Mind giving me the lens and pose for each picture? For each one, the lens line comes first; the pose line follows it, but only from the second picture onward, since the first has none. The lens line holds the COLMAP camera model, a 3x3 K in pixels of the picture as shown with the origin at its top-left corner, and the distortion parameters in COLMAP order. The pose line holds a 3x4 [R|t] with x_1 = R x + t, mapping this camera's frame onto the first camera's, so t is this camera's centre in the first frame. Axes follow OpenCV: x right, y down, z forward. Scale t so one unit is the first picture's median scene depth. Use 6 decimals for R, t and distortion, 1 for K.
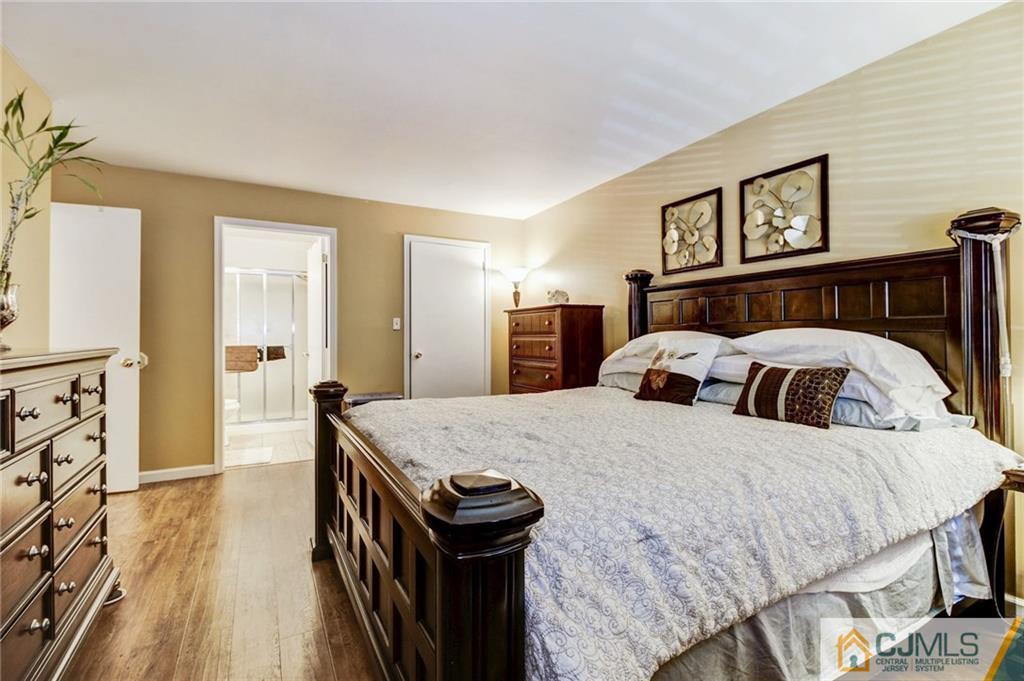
lens RADIAL K [[458.7, 0, 508.5], [0, 458.7, 324.3], [0, 0, 1]] dist [0.000644, 0.000045]
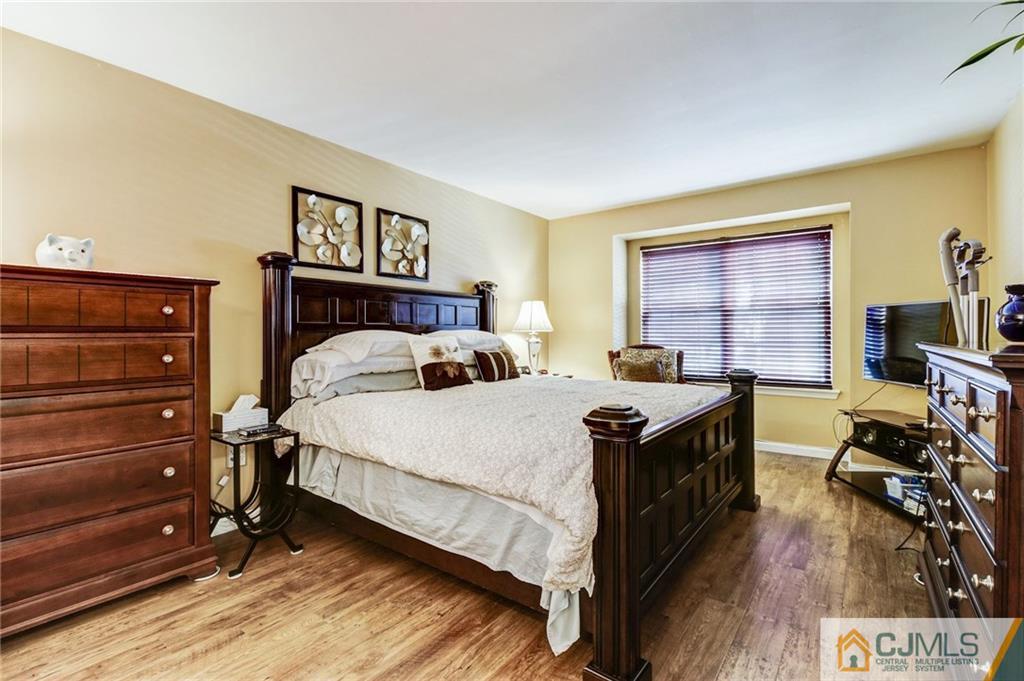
lens RADIAL K [[479.8, 0, 520.6], [0, 479.8, 334.1], [0, 0, 1]] dist [-0.000779, -0.000256]
pose [[-0.435223, 0.005484, 0.900306, -0.797873], [-0.015797, 0.999781, -0.013726, 0.034018], [-0.900184, -0.020196, -0.435041, 1.203341]]
